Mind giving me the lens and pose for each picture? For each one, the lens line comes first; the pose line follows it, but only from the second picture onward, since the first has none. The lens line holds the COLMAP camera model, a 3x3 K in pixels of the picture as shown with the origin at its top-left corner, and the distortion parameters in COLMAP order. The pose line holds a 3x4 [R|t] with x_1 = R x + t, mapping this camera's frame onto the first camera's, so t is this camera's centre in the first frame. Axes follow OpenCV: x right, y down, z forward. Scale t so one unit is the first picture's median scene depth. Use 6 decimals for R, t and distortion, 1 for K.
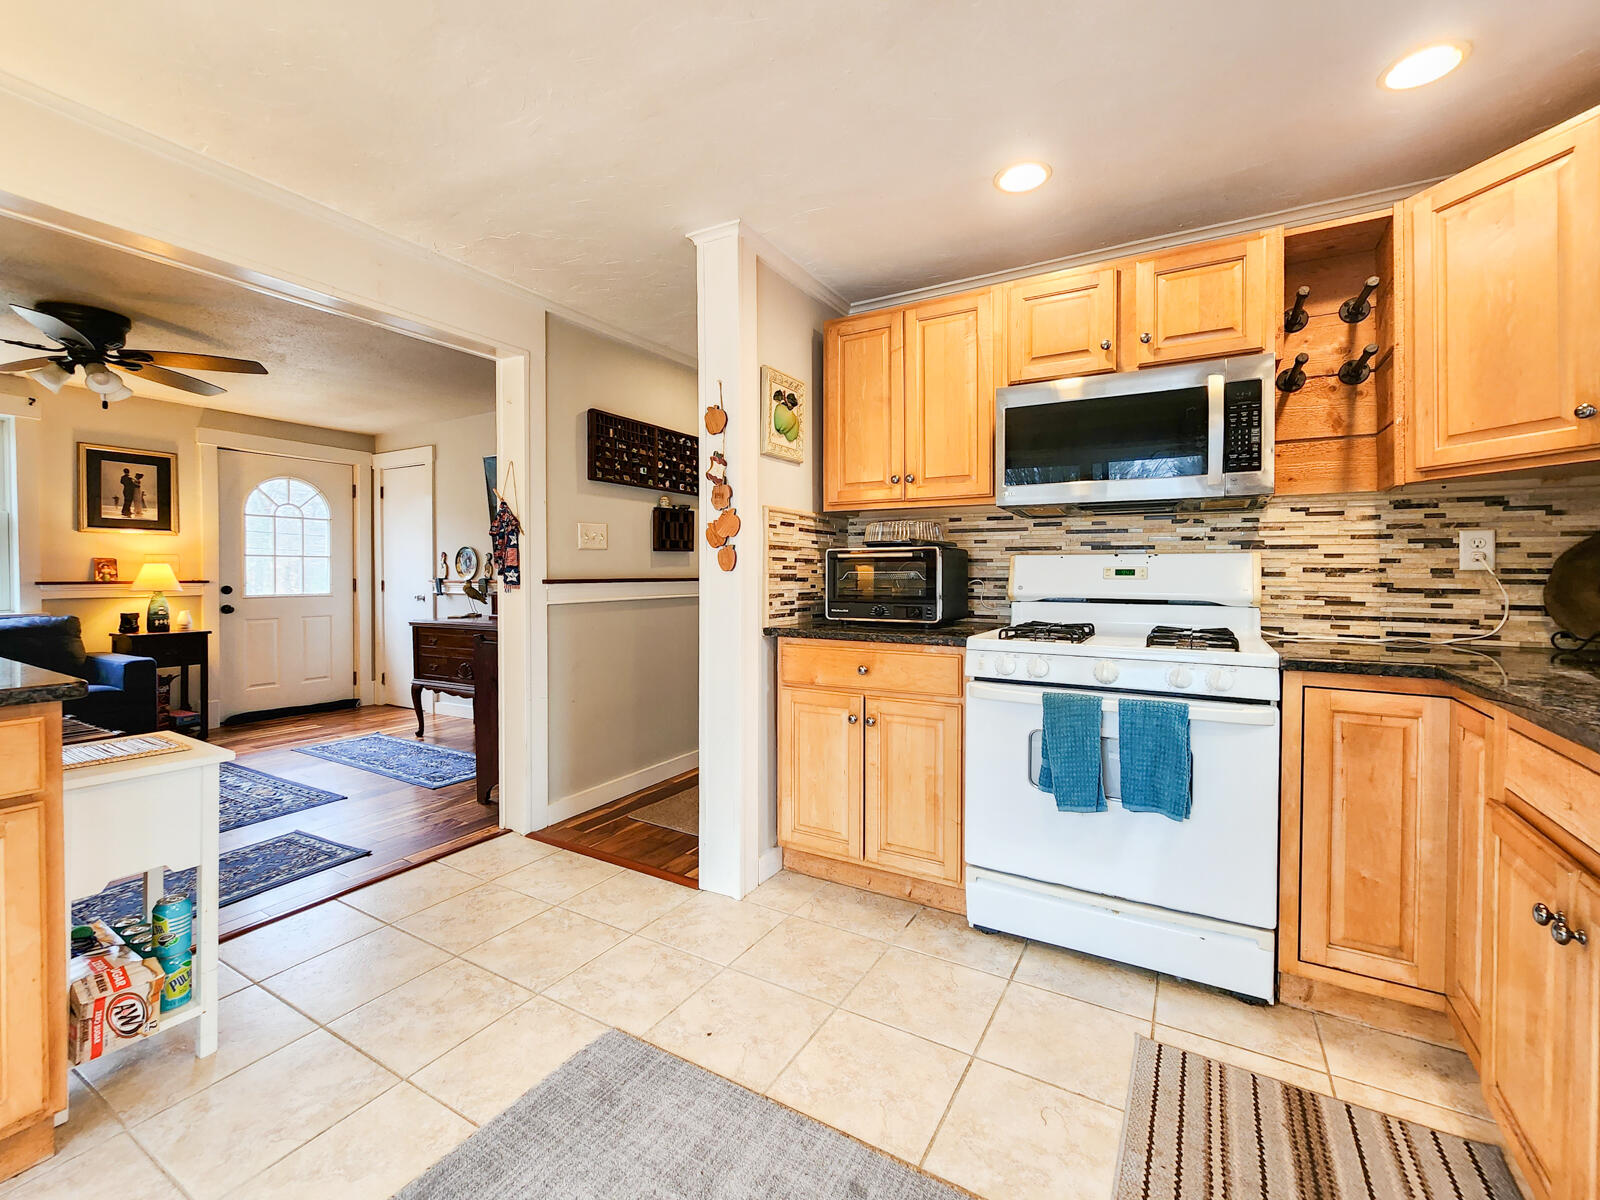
lens RADIAL K [[664.6, 0, 787.6], [0, 664.6, 584.3], [0, 0, 1]] dist [-0.001568, -0.001400]
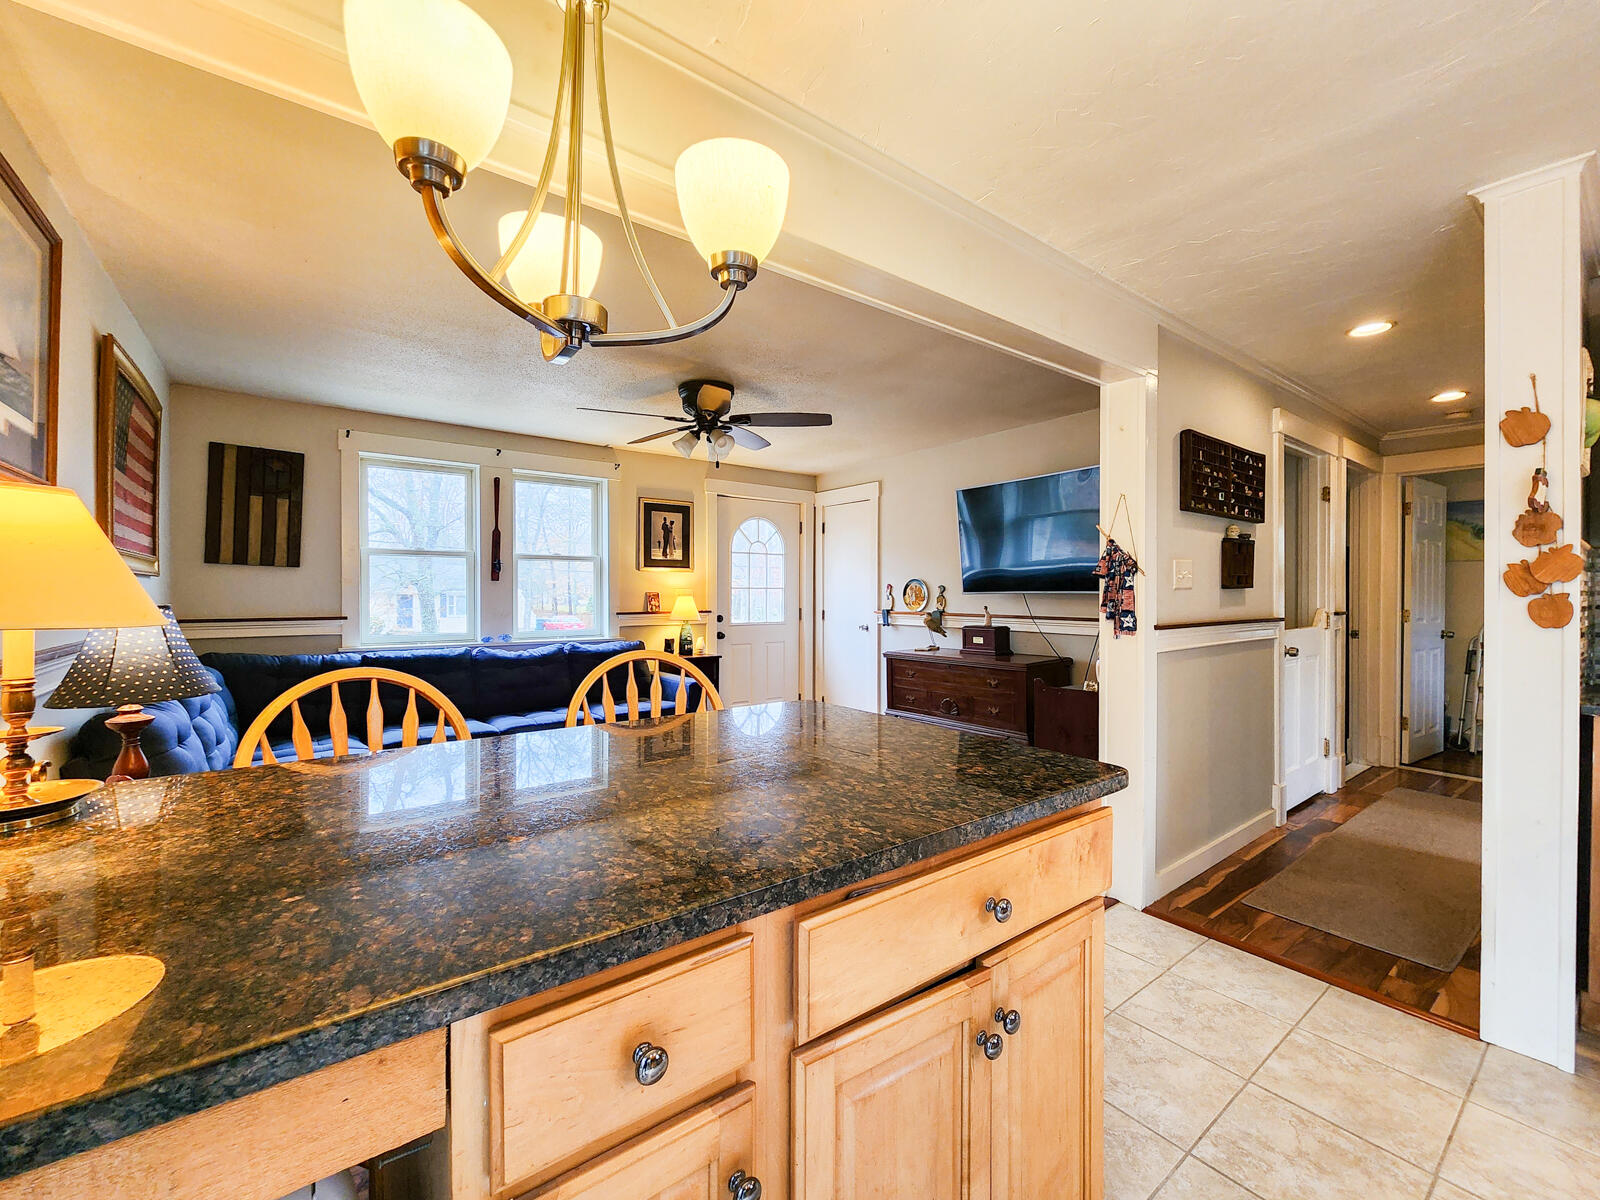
lens RADIAL K [[664.6, 0, 805.3], [0, 664.6, 601.9], [0, 0, 1]] dist [-0.001568, -0.001400]
pose [[0.922850, 0.007298, -0.385092, -0.297191], [-0.008801, 0.999959, -0.002140, -0.021347], [0.385060, 0.005364, 0.922876, -0.004053]]
